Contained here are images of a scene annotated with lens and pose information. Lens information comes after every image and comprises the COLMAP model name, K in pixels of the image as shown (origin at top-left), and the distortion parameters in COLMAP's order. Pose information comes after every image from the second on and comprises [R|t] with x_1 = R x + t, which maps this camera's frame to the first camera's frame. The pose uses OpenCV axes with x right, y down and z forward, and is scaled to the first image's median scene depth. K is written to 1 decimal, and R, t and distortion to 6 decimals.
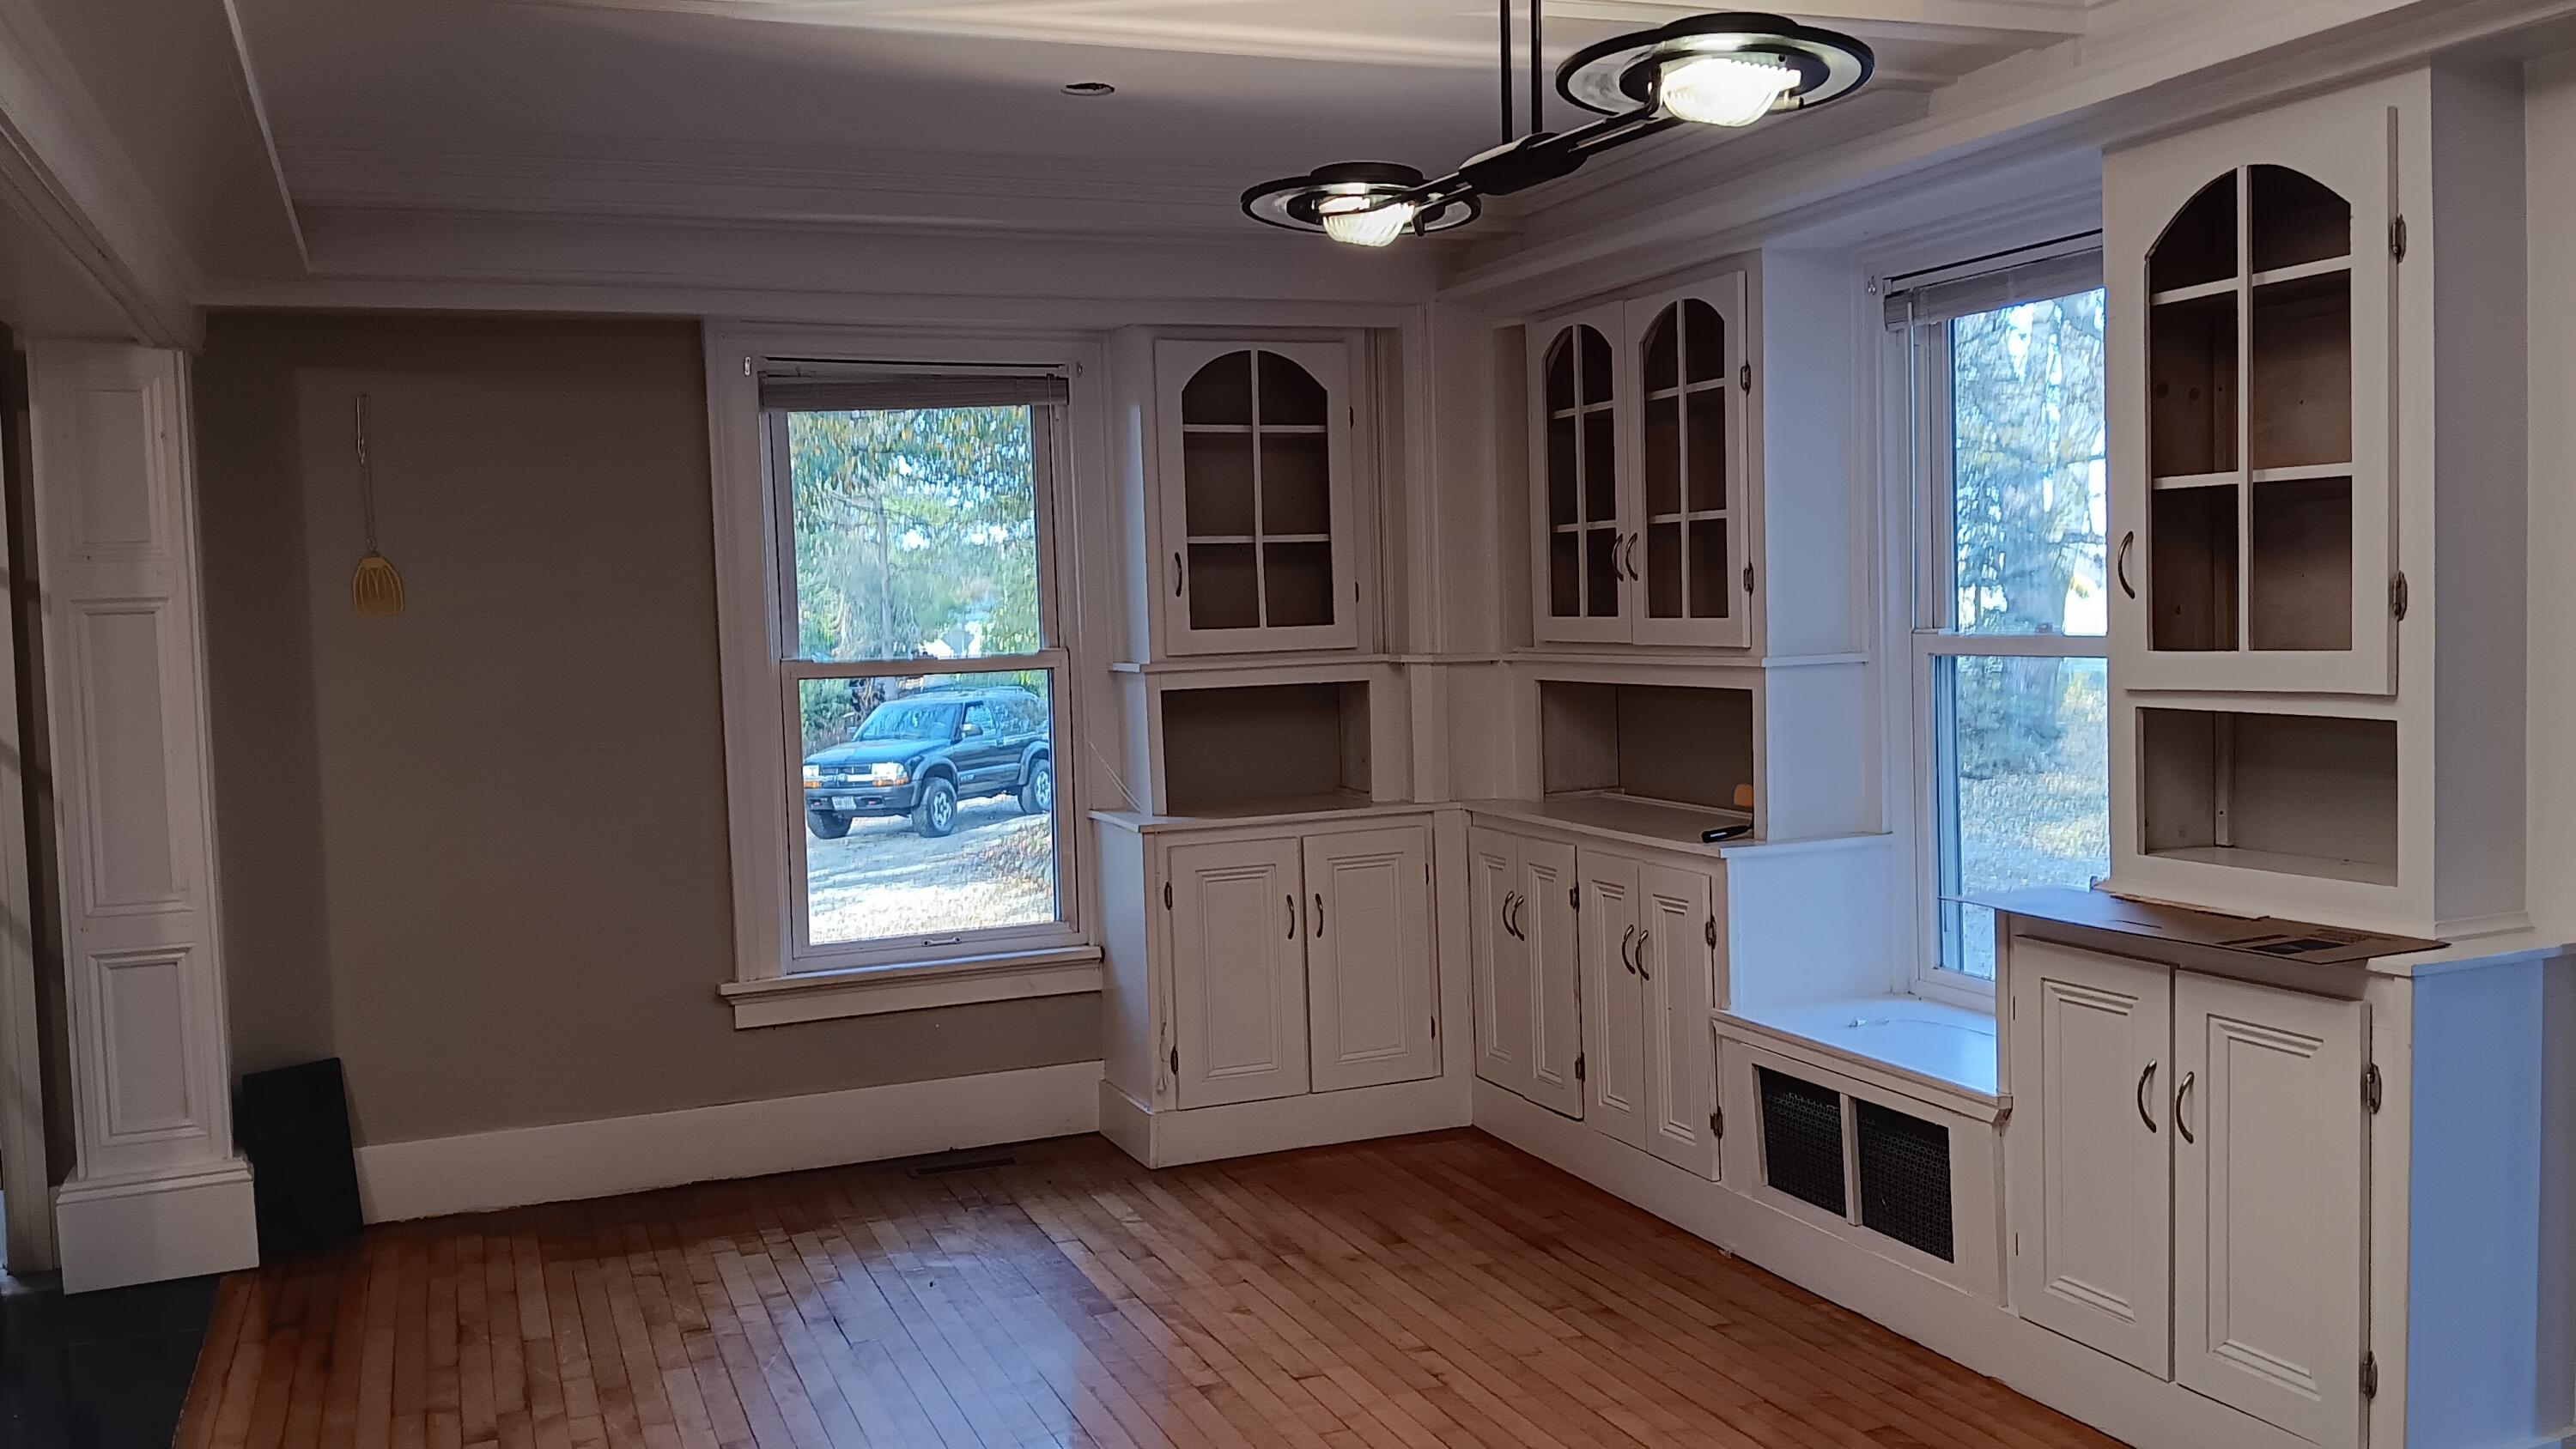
lens RADIAL K [[2115.8, 0, 1288.0], [0, 2115.8, 724.5], [0, 0, 1]] dist [0.001350, 0.000274]
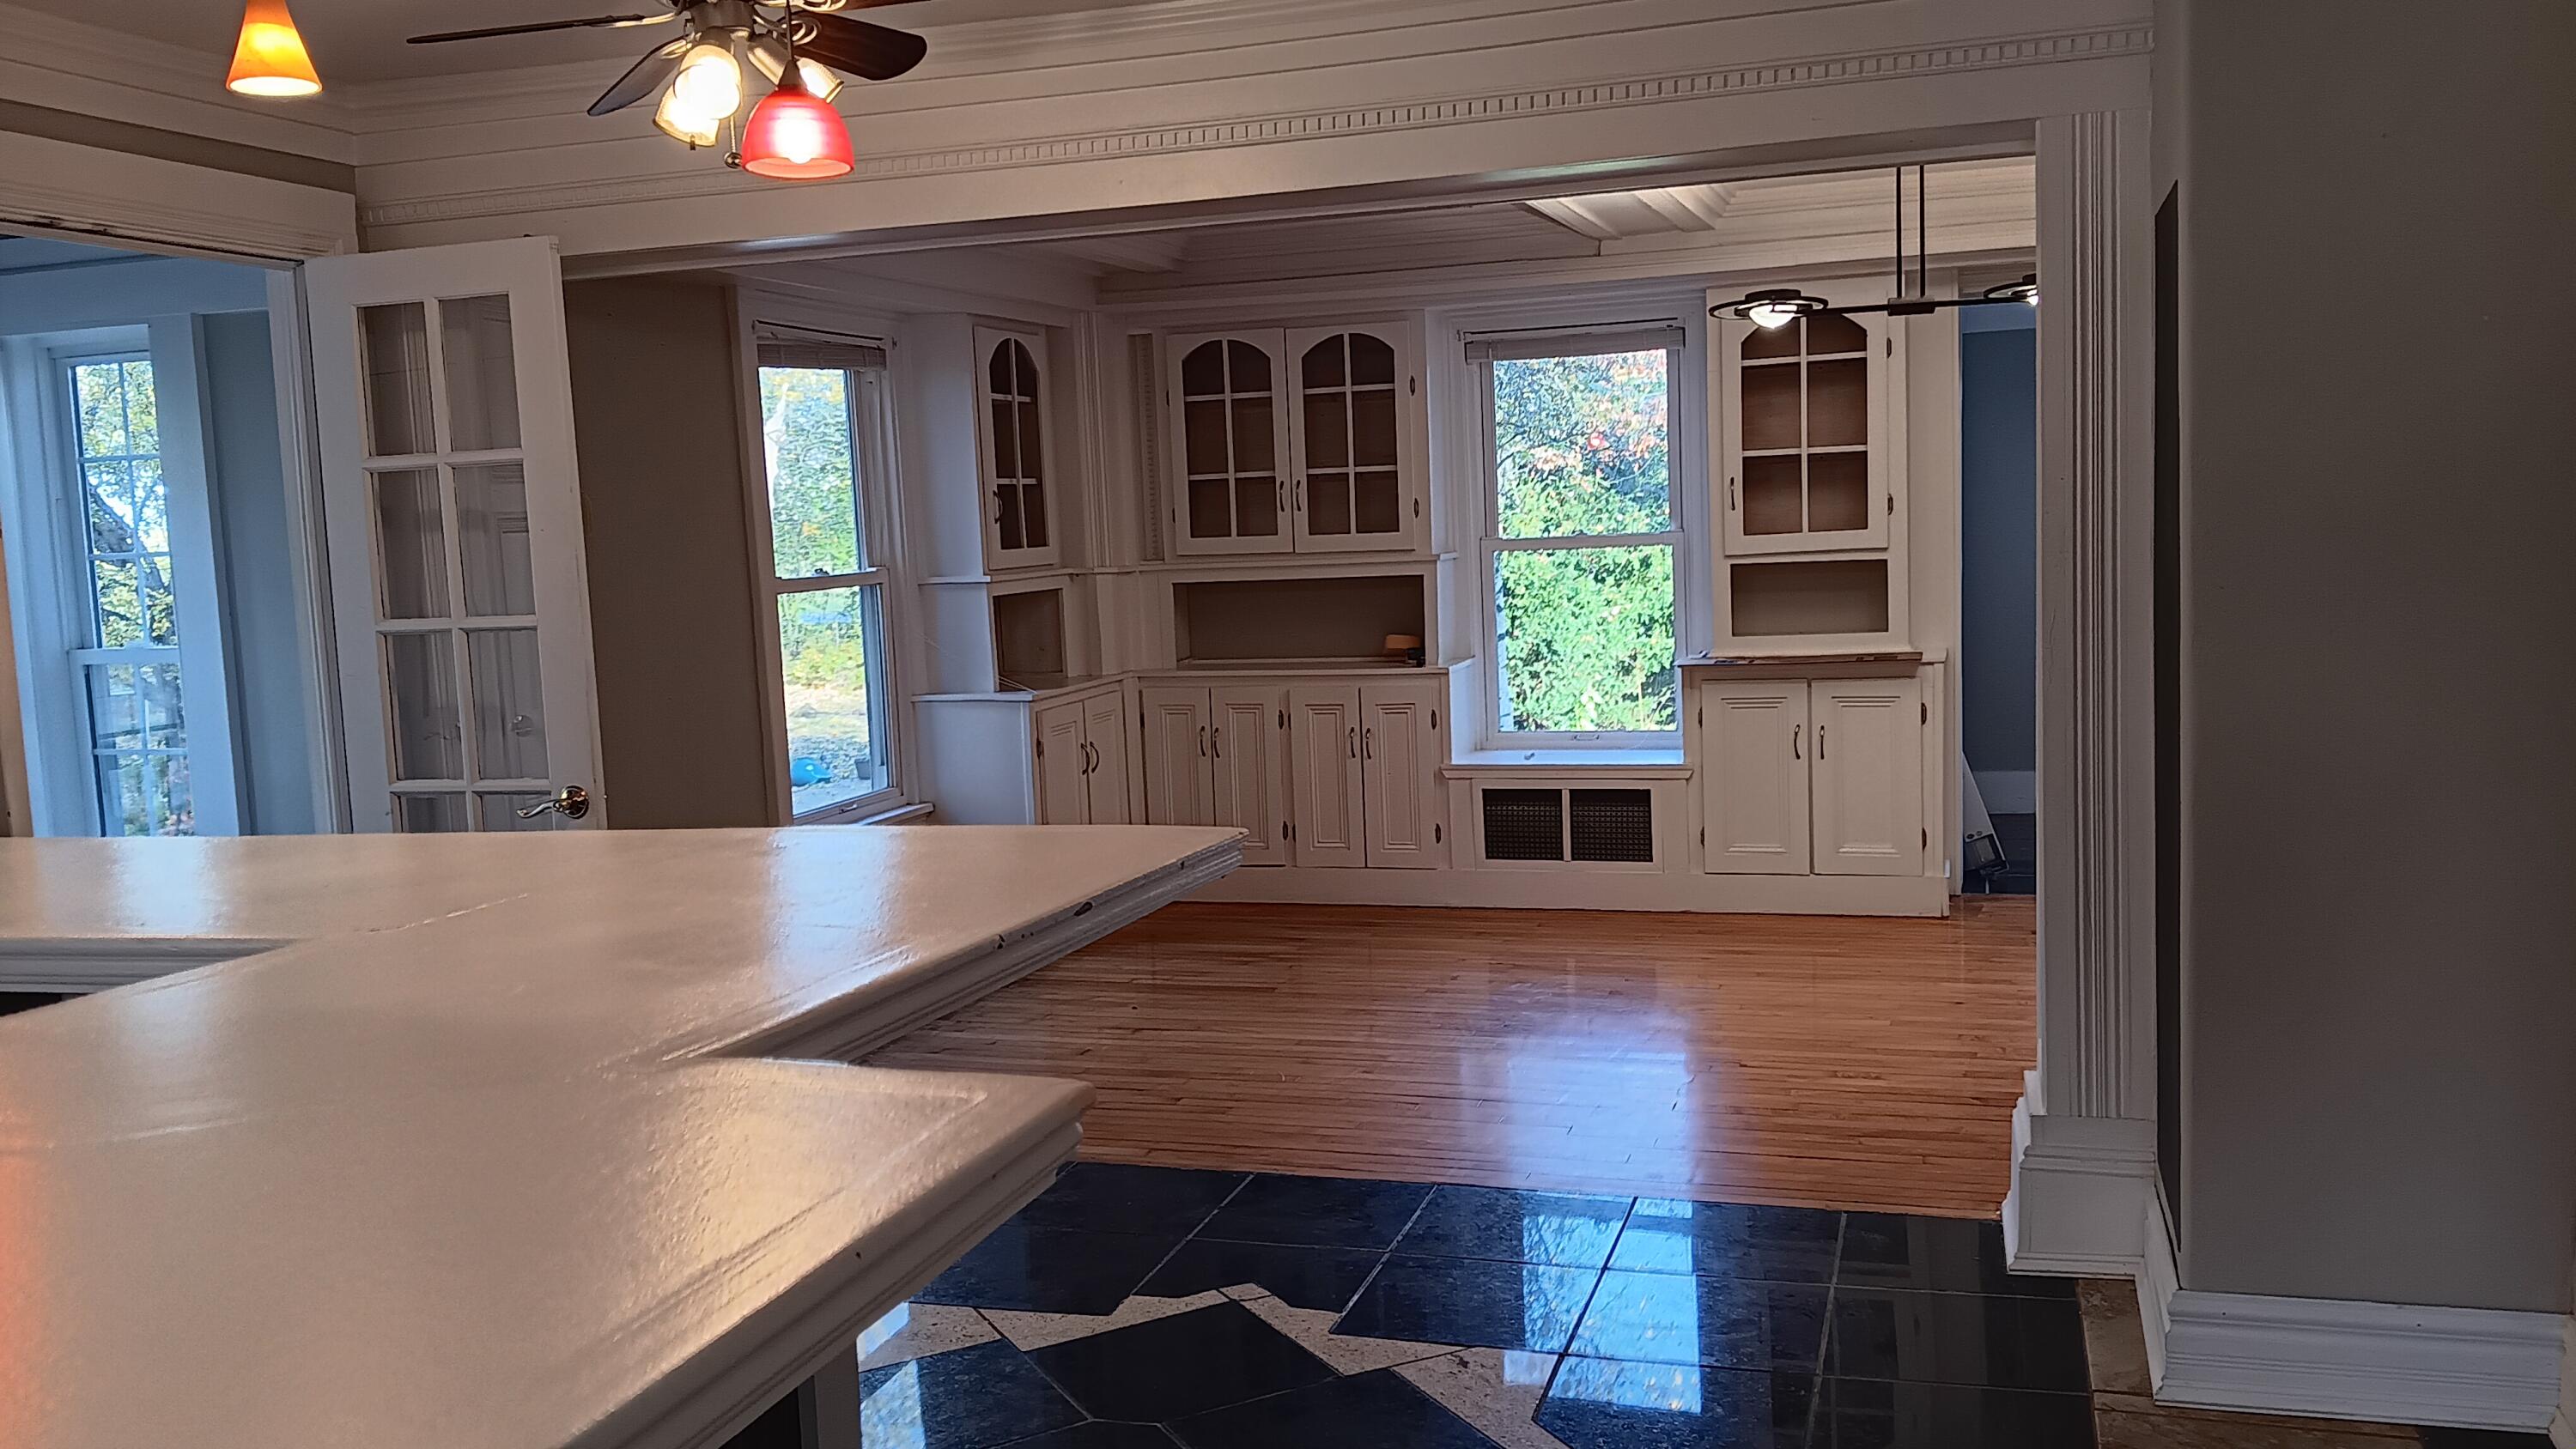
lens RADIAL K [[2055.5, 0, 1288.0], [0, 2055.5, 724.5], [0, 0, 1]] dist [0.105661, 0.000525]
pose [[0.629985, -0.078264, 0.772654, -1.087106], [0.068043, 0.996646, 0.045474, 0.020227], [-0.773621, 0.023925, 0.633197, 0.057785]]
